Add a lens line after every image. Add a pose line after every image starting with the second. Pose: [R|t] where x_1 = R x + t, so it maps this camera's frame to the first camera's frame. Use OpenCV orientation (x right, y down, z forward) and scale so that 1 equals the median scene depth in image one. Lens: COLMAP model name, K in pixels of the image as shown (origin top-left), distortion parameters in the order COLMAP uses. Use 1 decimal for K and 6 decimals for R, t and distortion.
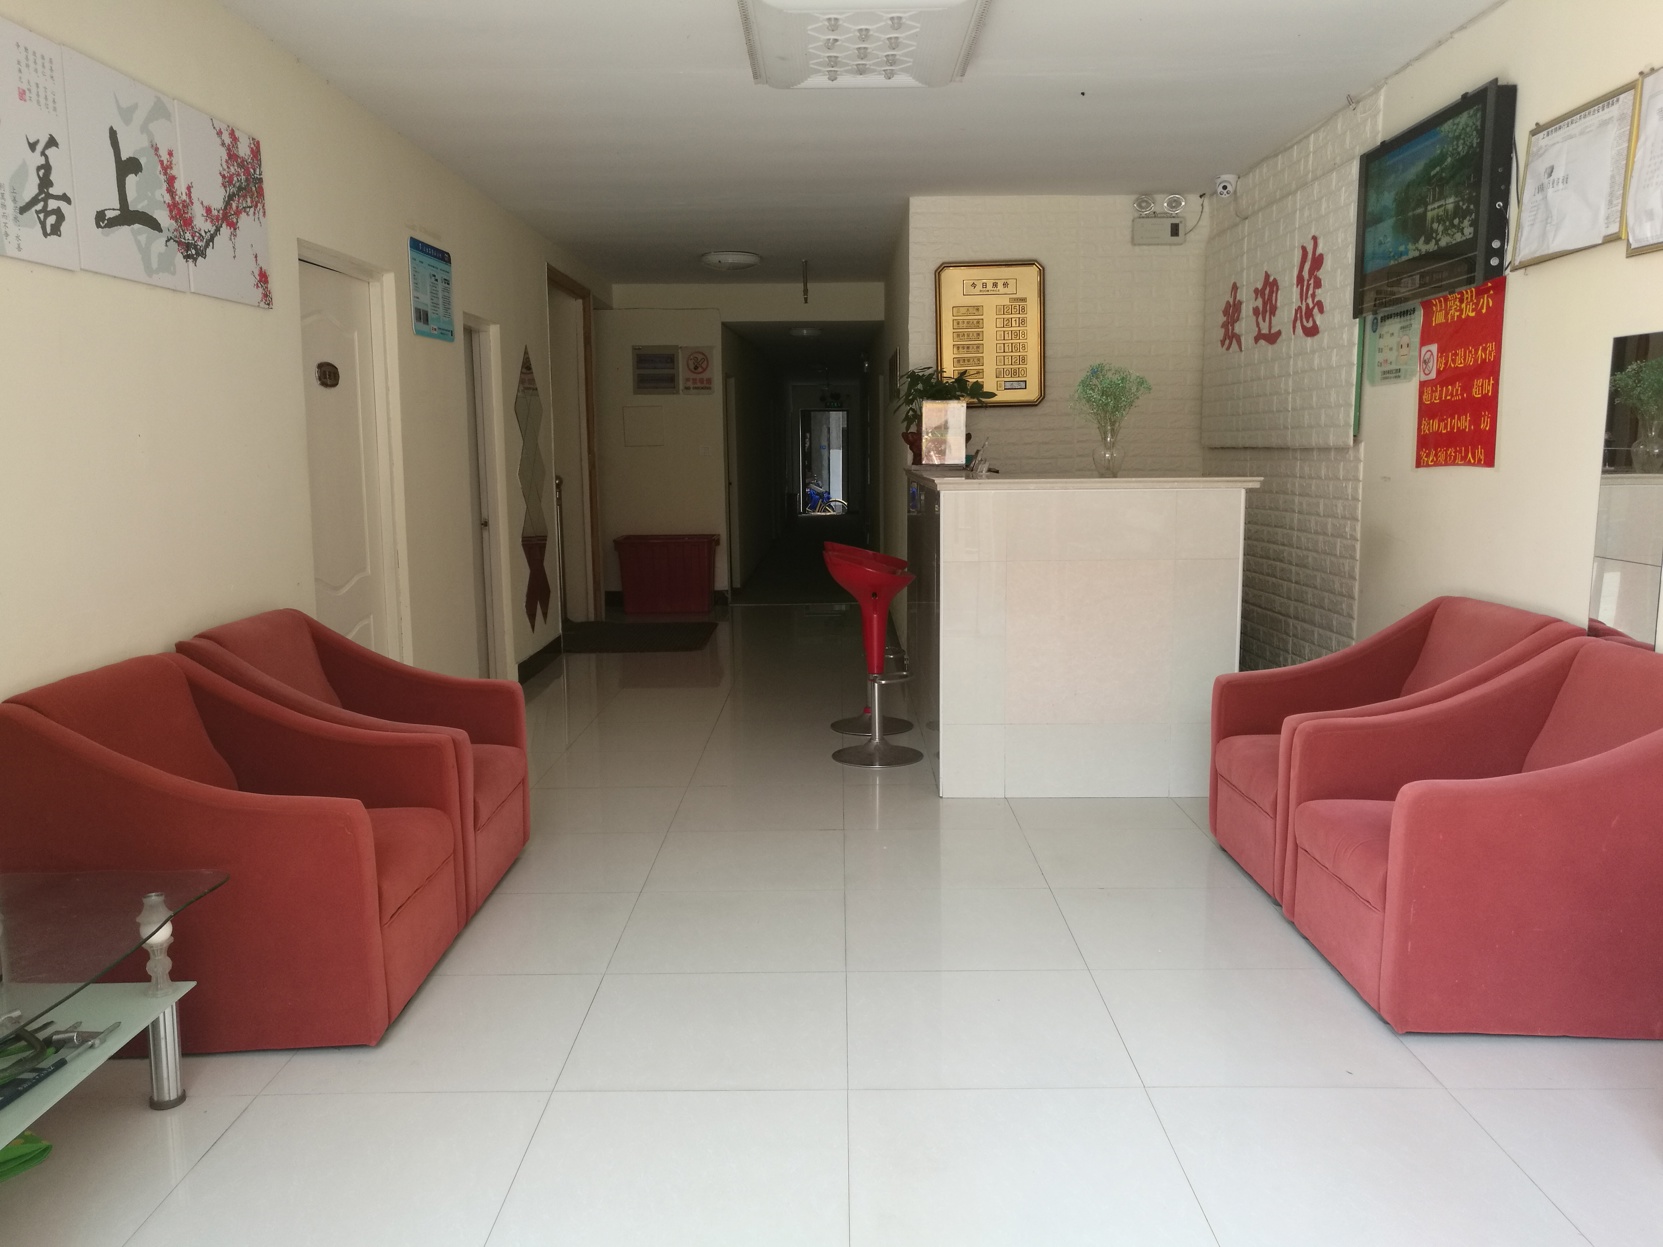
lens RADIAL K [[1278.4, 0, 841.7], [0, 1278.4, 638.6], [0, 0, 1]] dist [-0.006816, 0.000493]
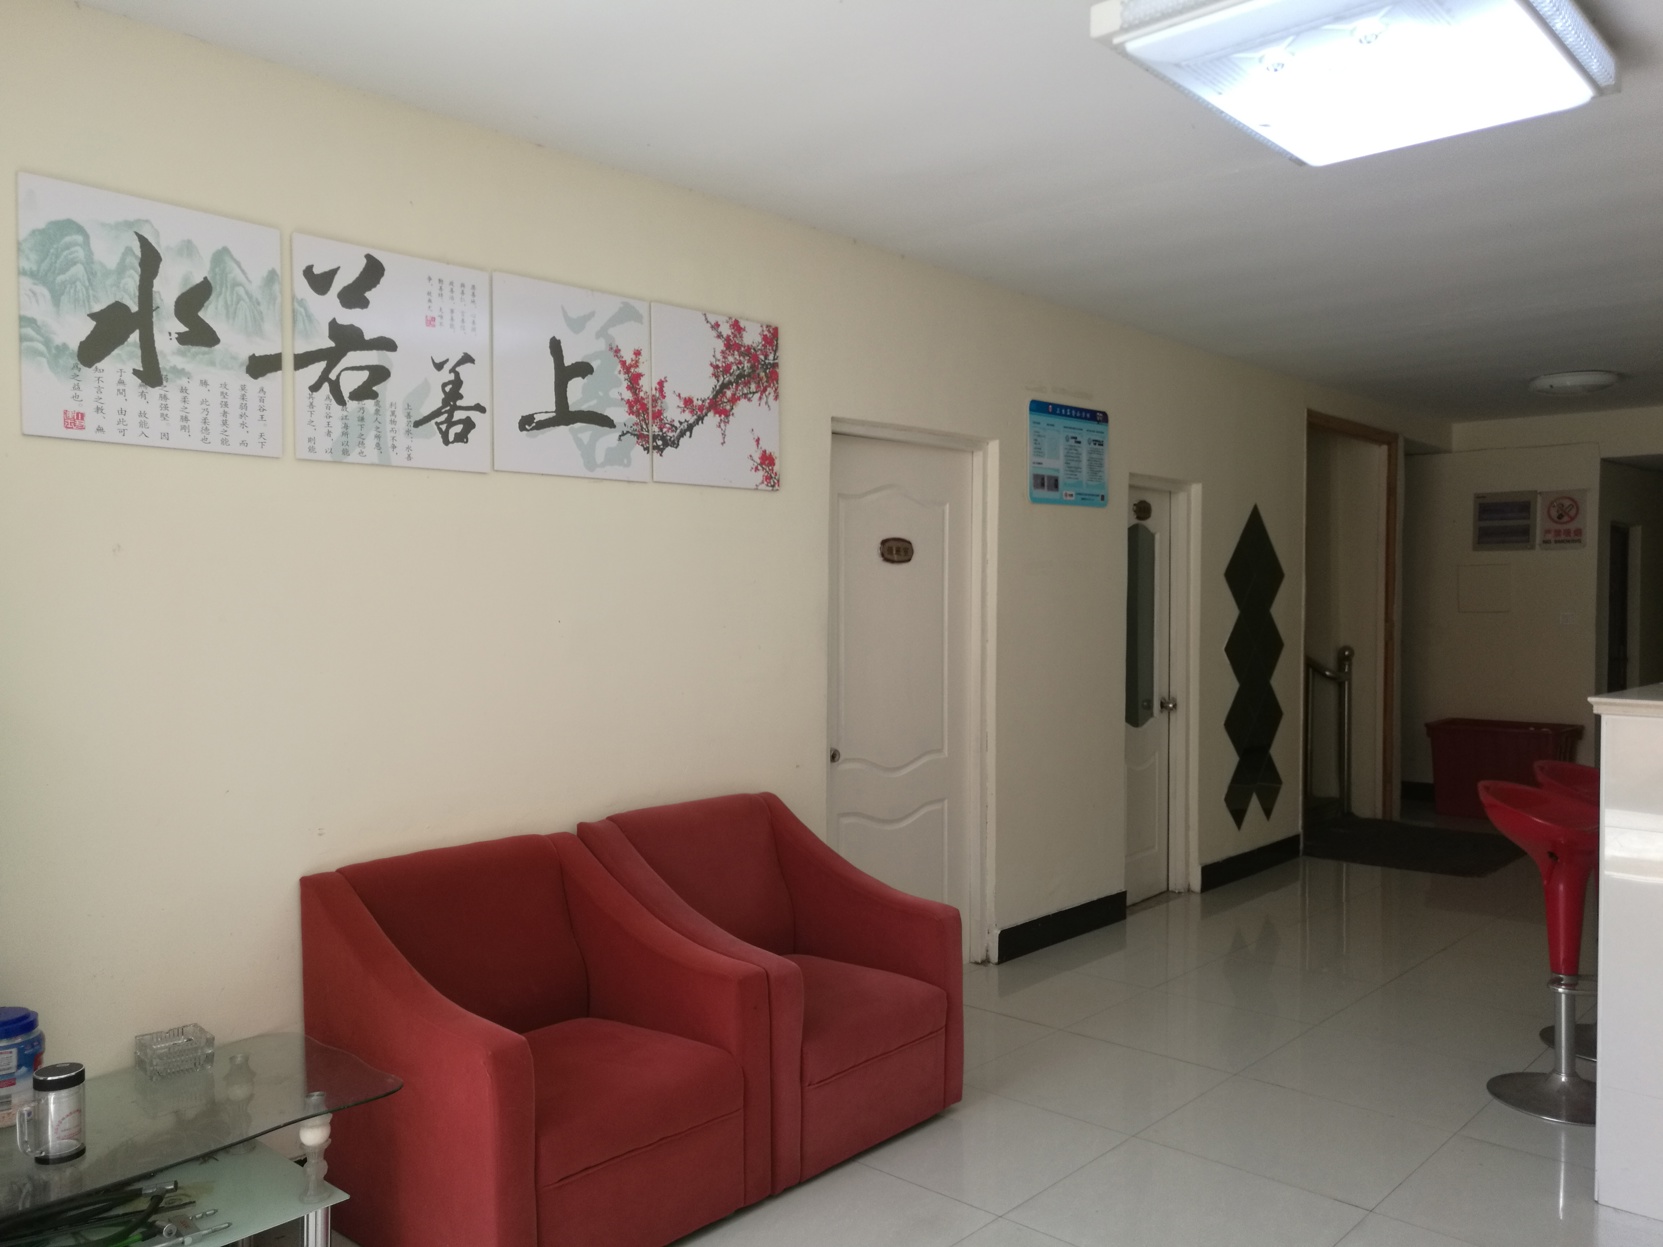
lens RADIAL K [[1278.4, 0, 801.8], [0, 1278.4, 647.1], [0, 0, 1]] dist [-0.006816, 0.000493]
pose [[0.730544, 0.031820, -0.682124, 0.261154], [-0.106900, 0.991927, -0.068216, -0.075572], [0.674447, 0.122754, 0.728048, 0.320453]]
